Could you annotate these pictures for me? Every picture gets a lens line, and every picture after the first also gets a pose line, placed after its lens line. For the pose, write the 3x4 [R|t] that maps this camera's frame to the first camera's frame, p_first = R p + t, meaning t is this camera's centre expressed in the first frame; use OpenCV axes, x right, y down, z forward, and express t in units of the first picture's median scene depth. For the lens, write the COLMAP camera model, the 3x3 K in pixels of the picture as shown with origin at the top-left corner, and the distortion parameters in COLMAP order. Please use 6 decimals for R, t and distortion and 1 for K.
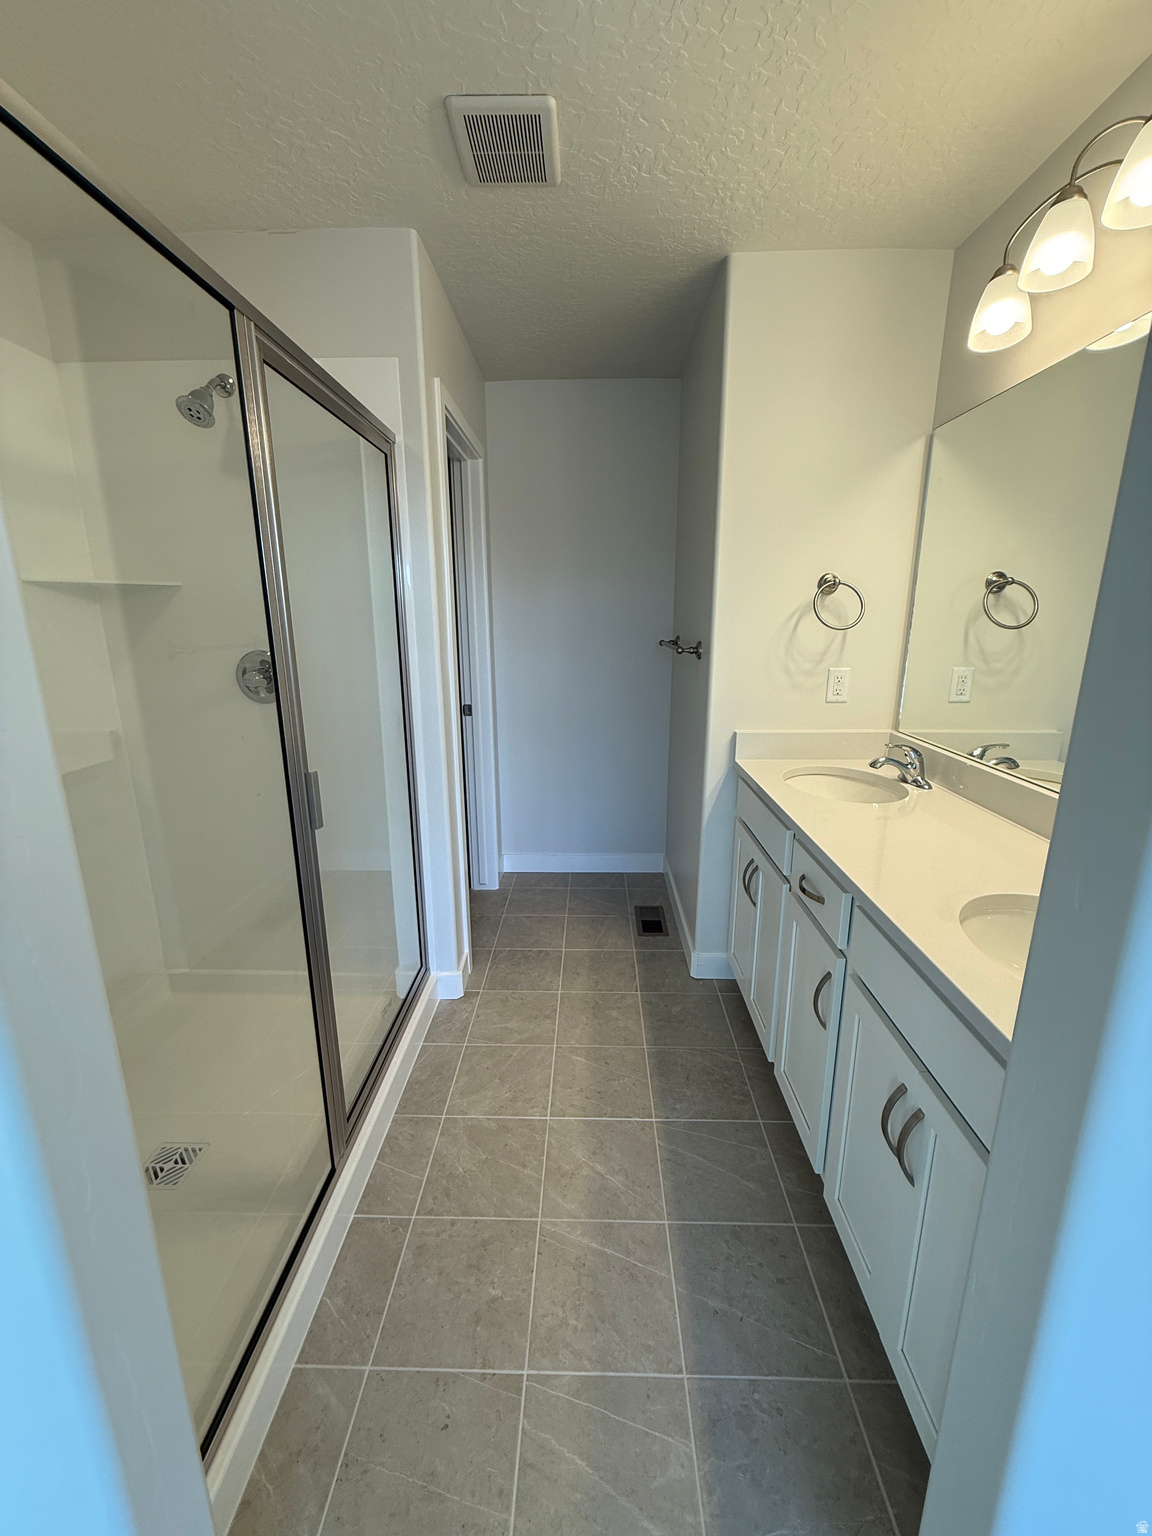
lens RADIAL K [[612.1, 0, 577.6], [0, 612.1, 764.1], [0, 0, 1]] dist [0.000355, 0.000002]
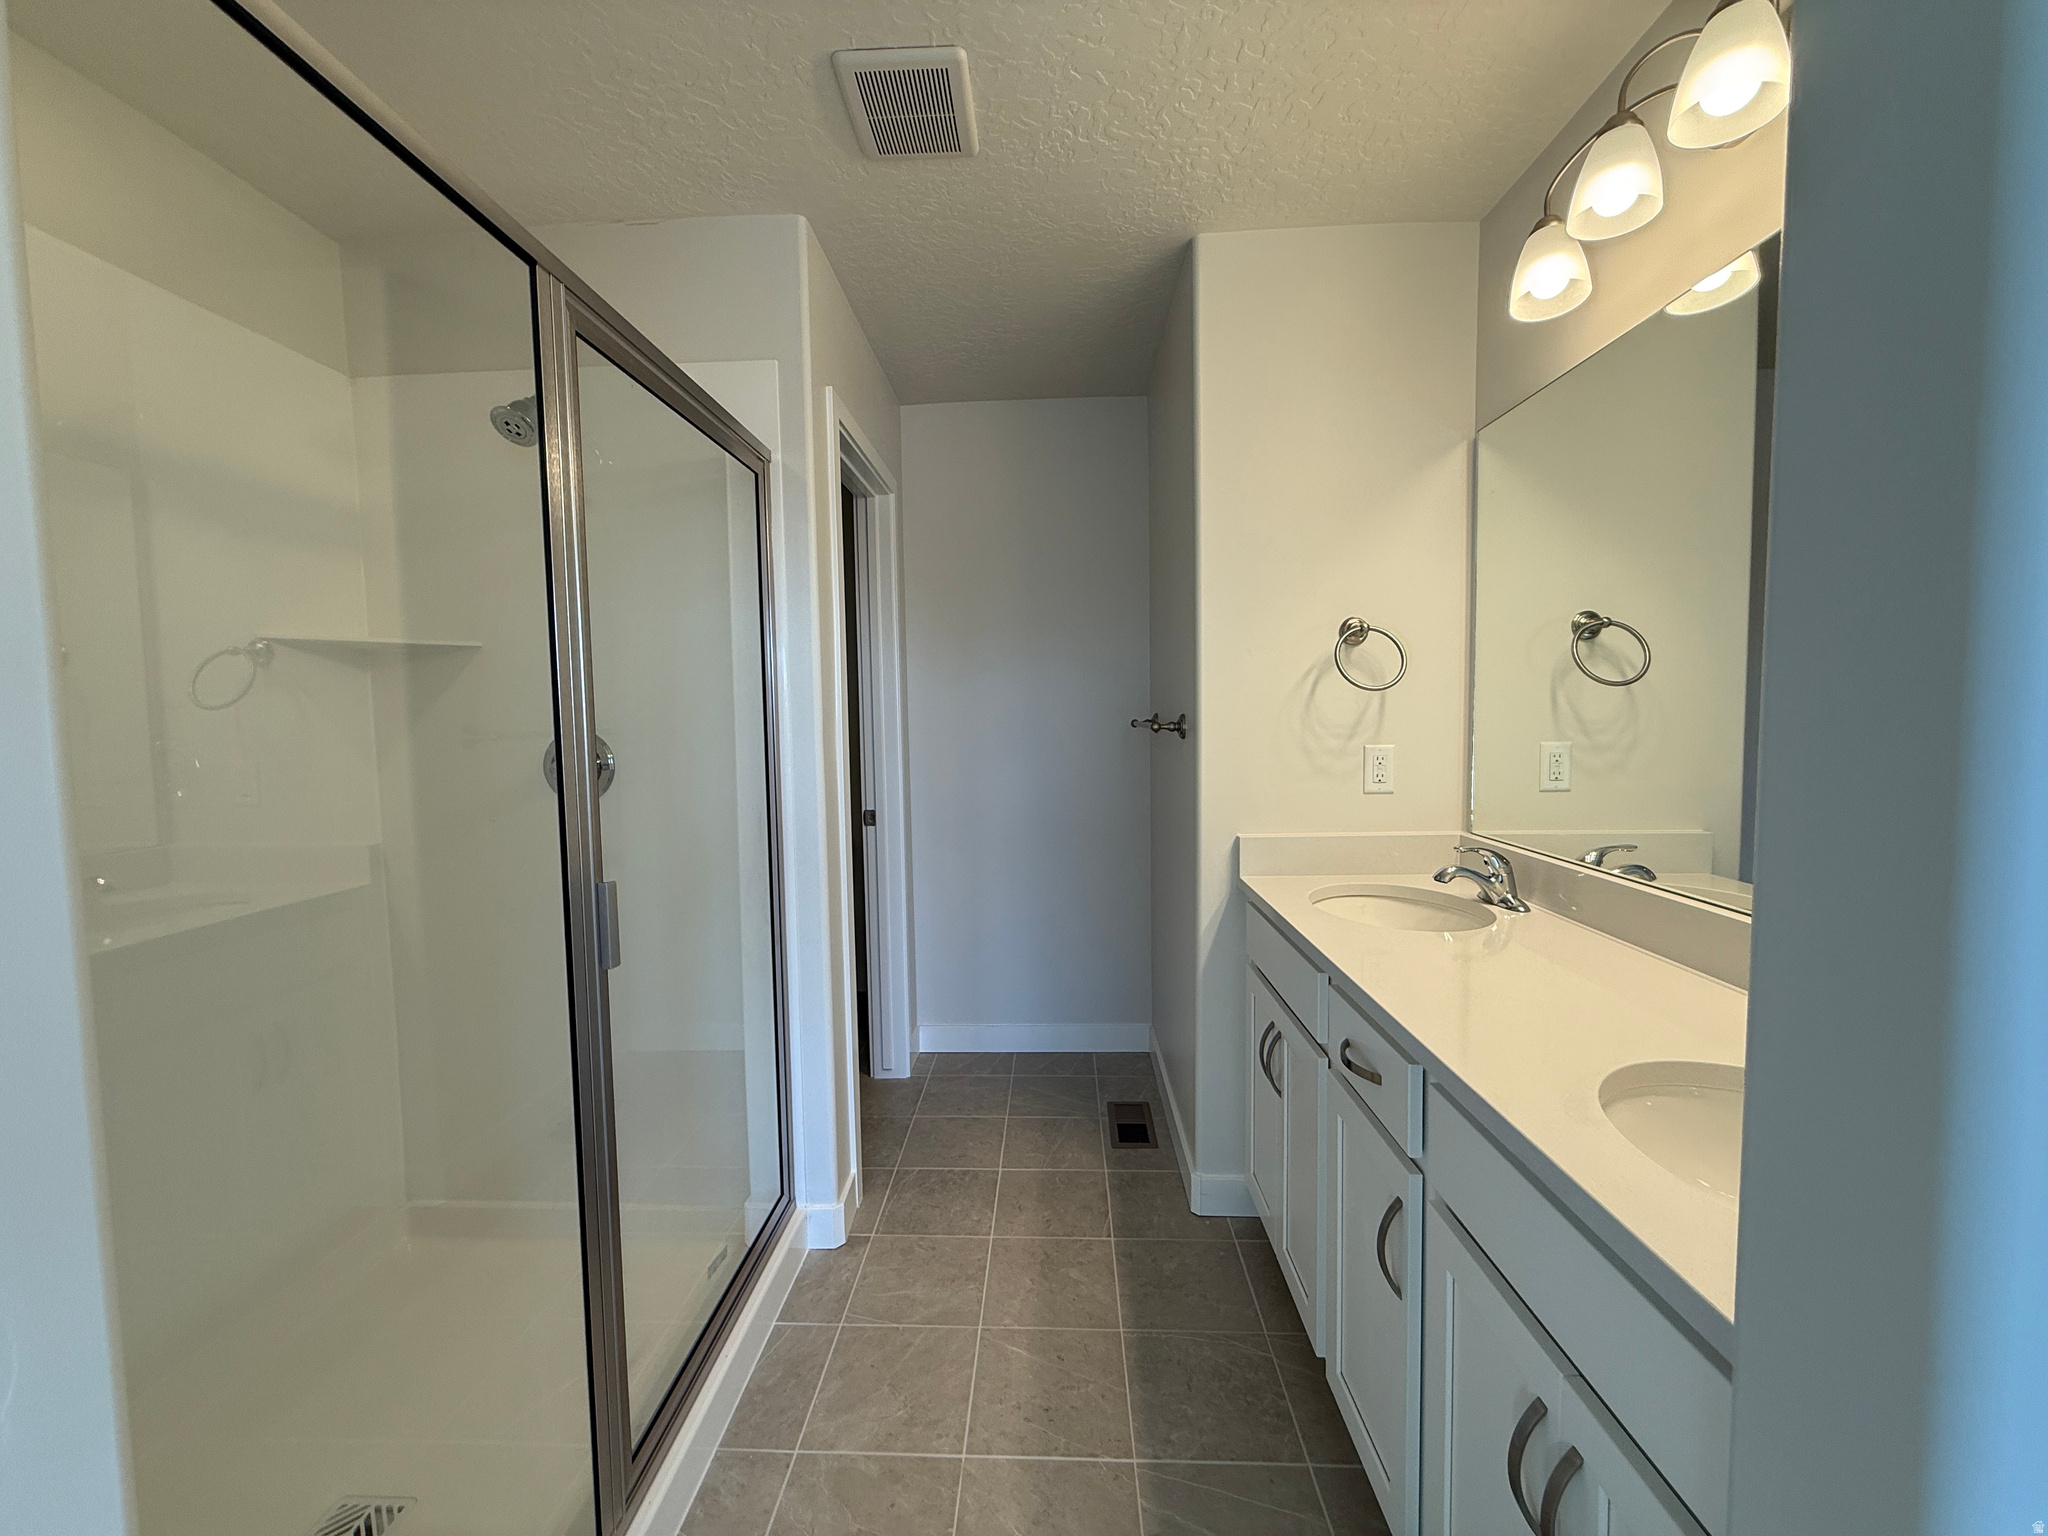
lens RADIAL K [[816.2, 0, 1018.6], [0, 816.2, 764.5], [0, 0, 1]] dist [0.000355, 0.000002]
pose [[0.999642, -0.012262, -0.023791, 0.032043], [0.007928, 0.984647, -0.174378, 0.030678], [0.025564, 0.174127, 0.984391, 0.060538]]
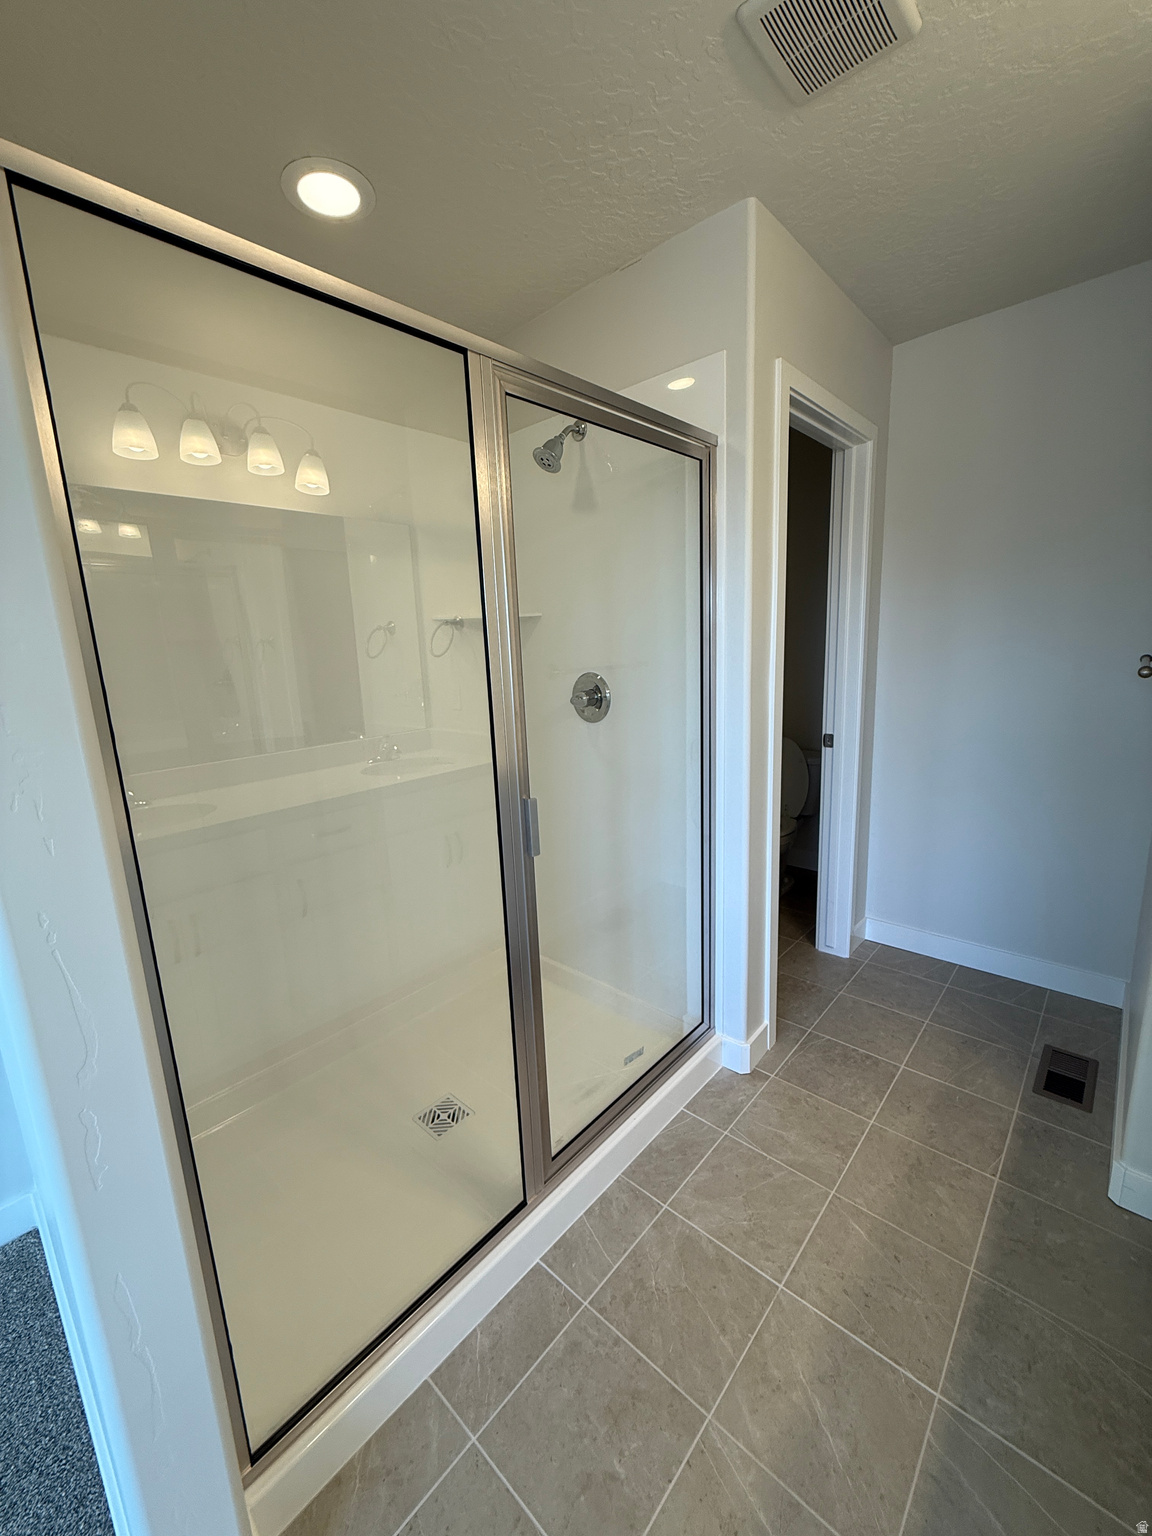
lens RADIAL K [[612.7, 0, 575.4], [0, 612.7, 764.1], [0, 0, 1]] dist [-0.000227, -0.000021]
pose [[0.756118, 0.097461, -0.647137, 0.168553], [-0.115475, 0.993202, 0.014658, -0.042448], [0.644167, 0.063645, 0.762232, 0.192467]]
